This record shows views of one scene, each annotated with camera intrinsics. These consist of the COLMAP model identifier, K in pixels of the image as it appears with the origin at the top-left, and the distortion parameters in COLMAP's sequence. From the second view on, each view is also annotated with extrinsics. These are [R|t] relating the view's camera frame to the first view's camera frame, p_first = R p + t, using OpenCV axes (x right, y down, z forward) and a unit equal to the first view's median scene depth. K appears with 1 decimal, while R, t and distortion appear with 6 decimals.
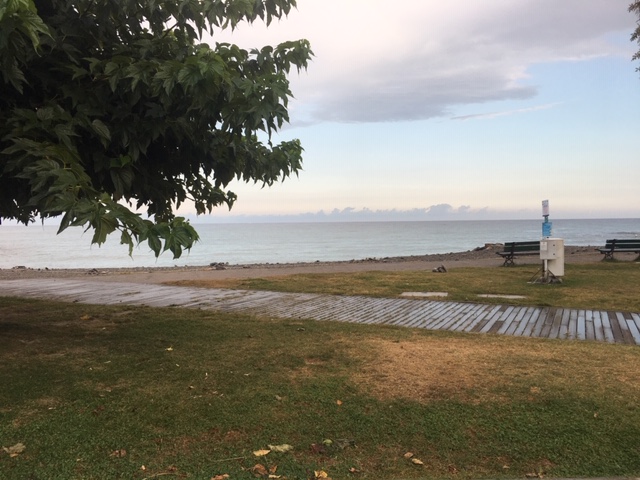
lens RADIAL K [[537.8, 0, 318.9], [0, 537.8, 240.6], [0, 0, 1]] dist [0.083486, -0.112435]
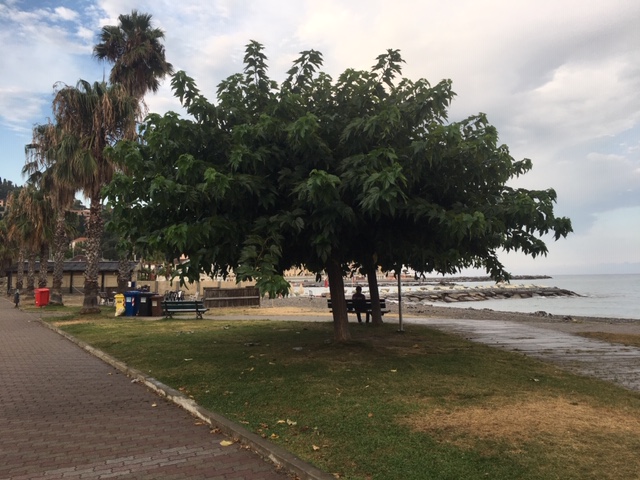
lens RADIAL K [[537.8, 0, 318.9], [0, 537.8, 240.6], [0, 0, 1]] dist [0.083486, -0.112435]
pose [[0.505879, -0.061831, -0.860385, 0.520842], [-0.014273, 0.996691, -0.080018, -0.006297], [0.862486, 0.052760, 0.503323, 0.099234]]
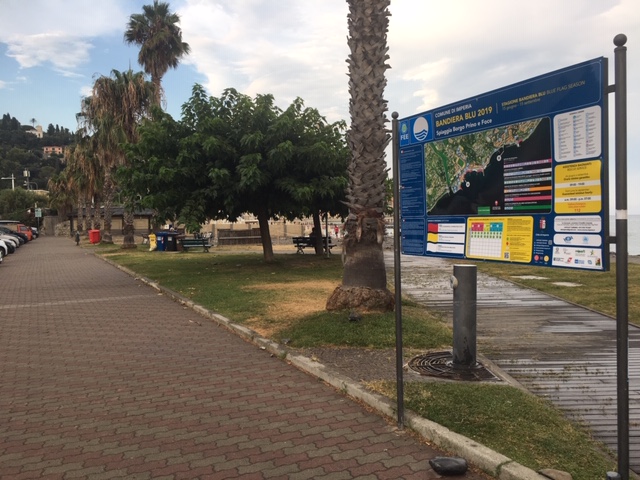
lens RADIAL K [[537.8, 0, 318.9], [0, 537.8, 240.6], [0, 0, 1]] dist [0.083486, -0.112435]
pose [[0.426533, 0.029560, -0.903989, 1.299092], [-0.009043, 0.999555, 0.028418, -0.011214], [0.904427, -0.003946, 0.426611, 0.099736]]
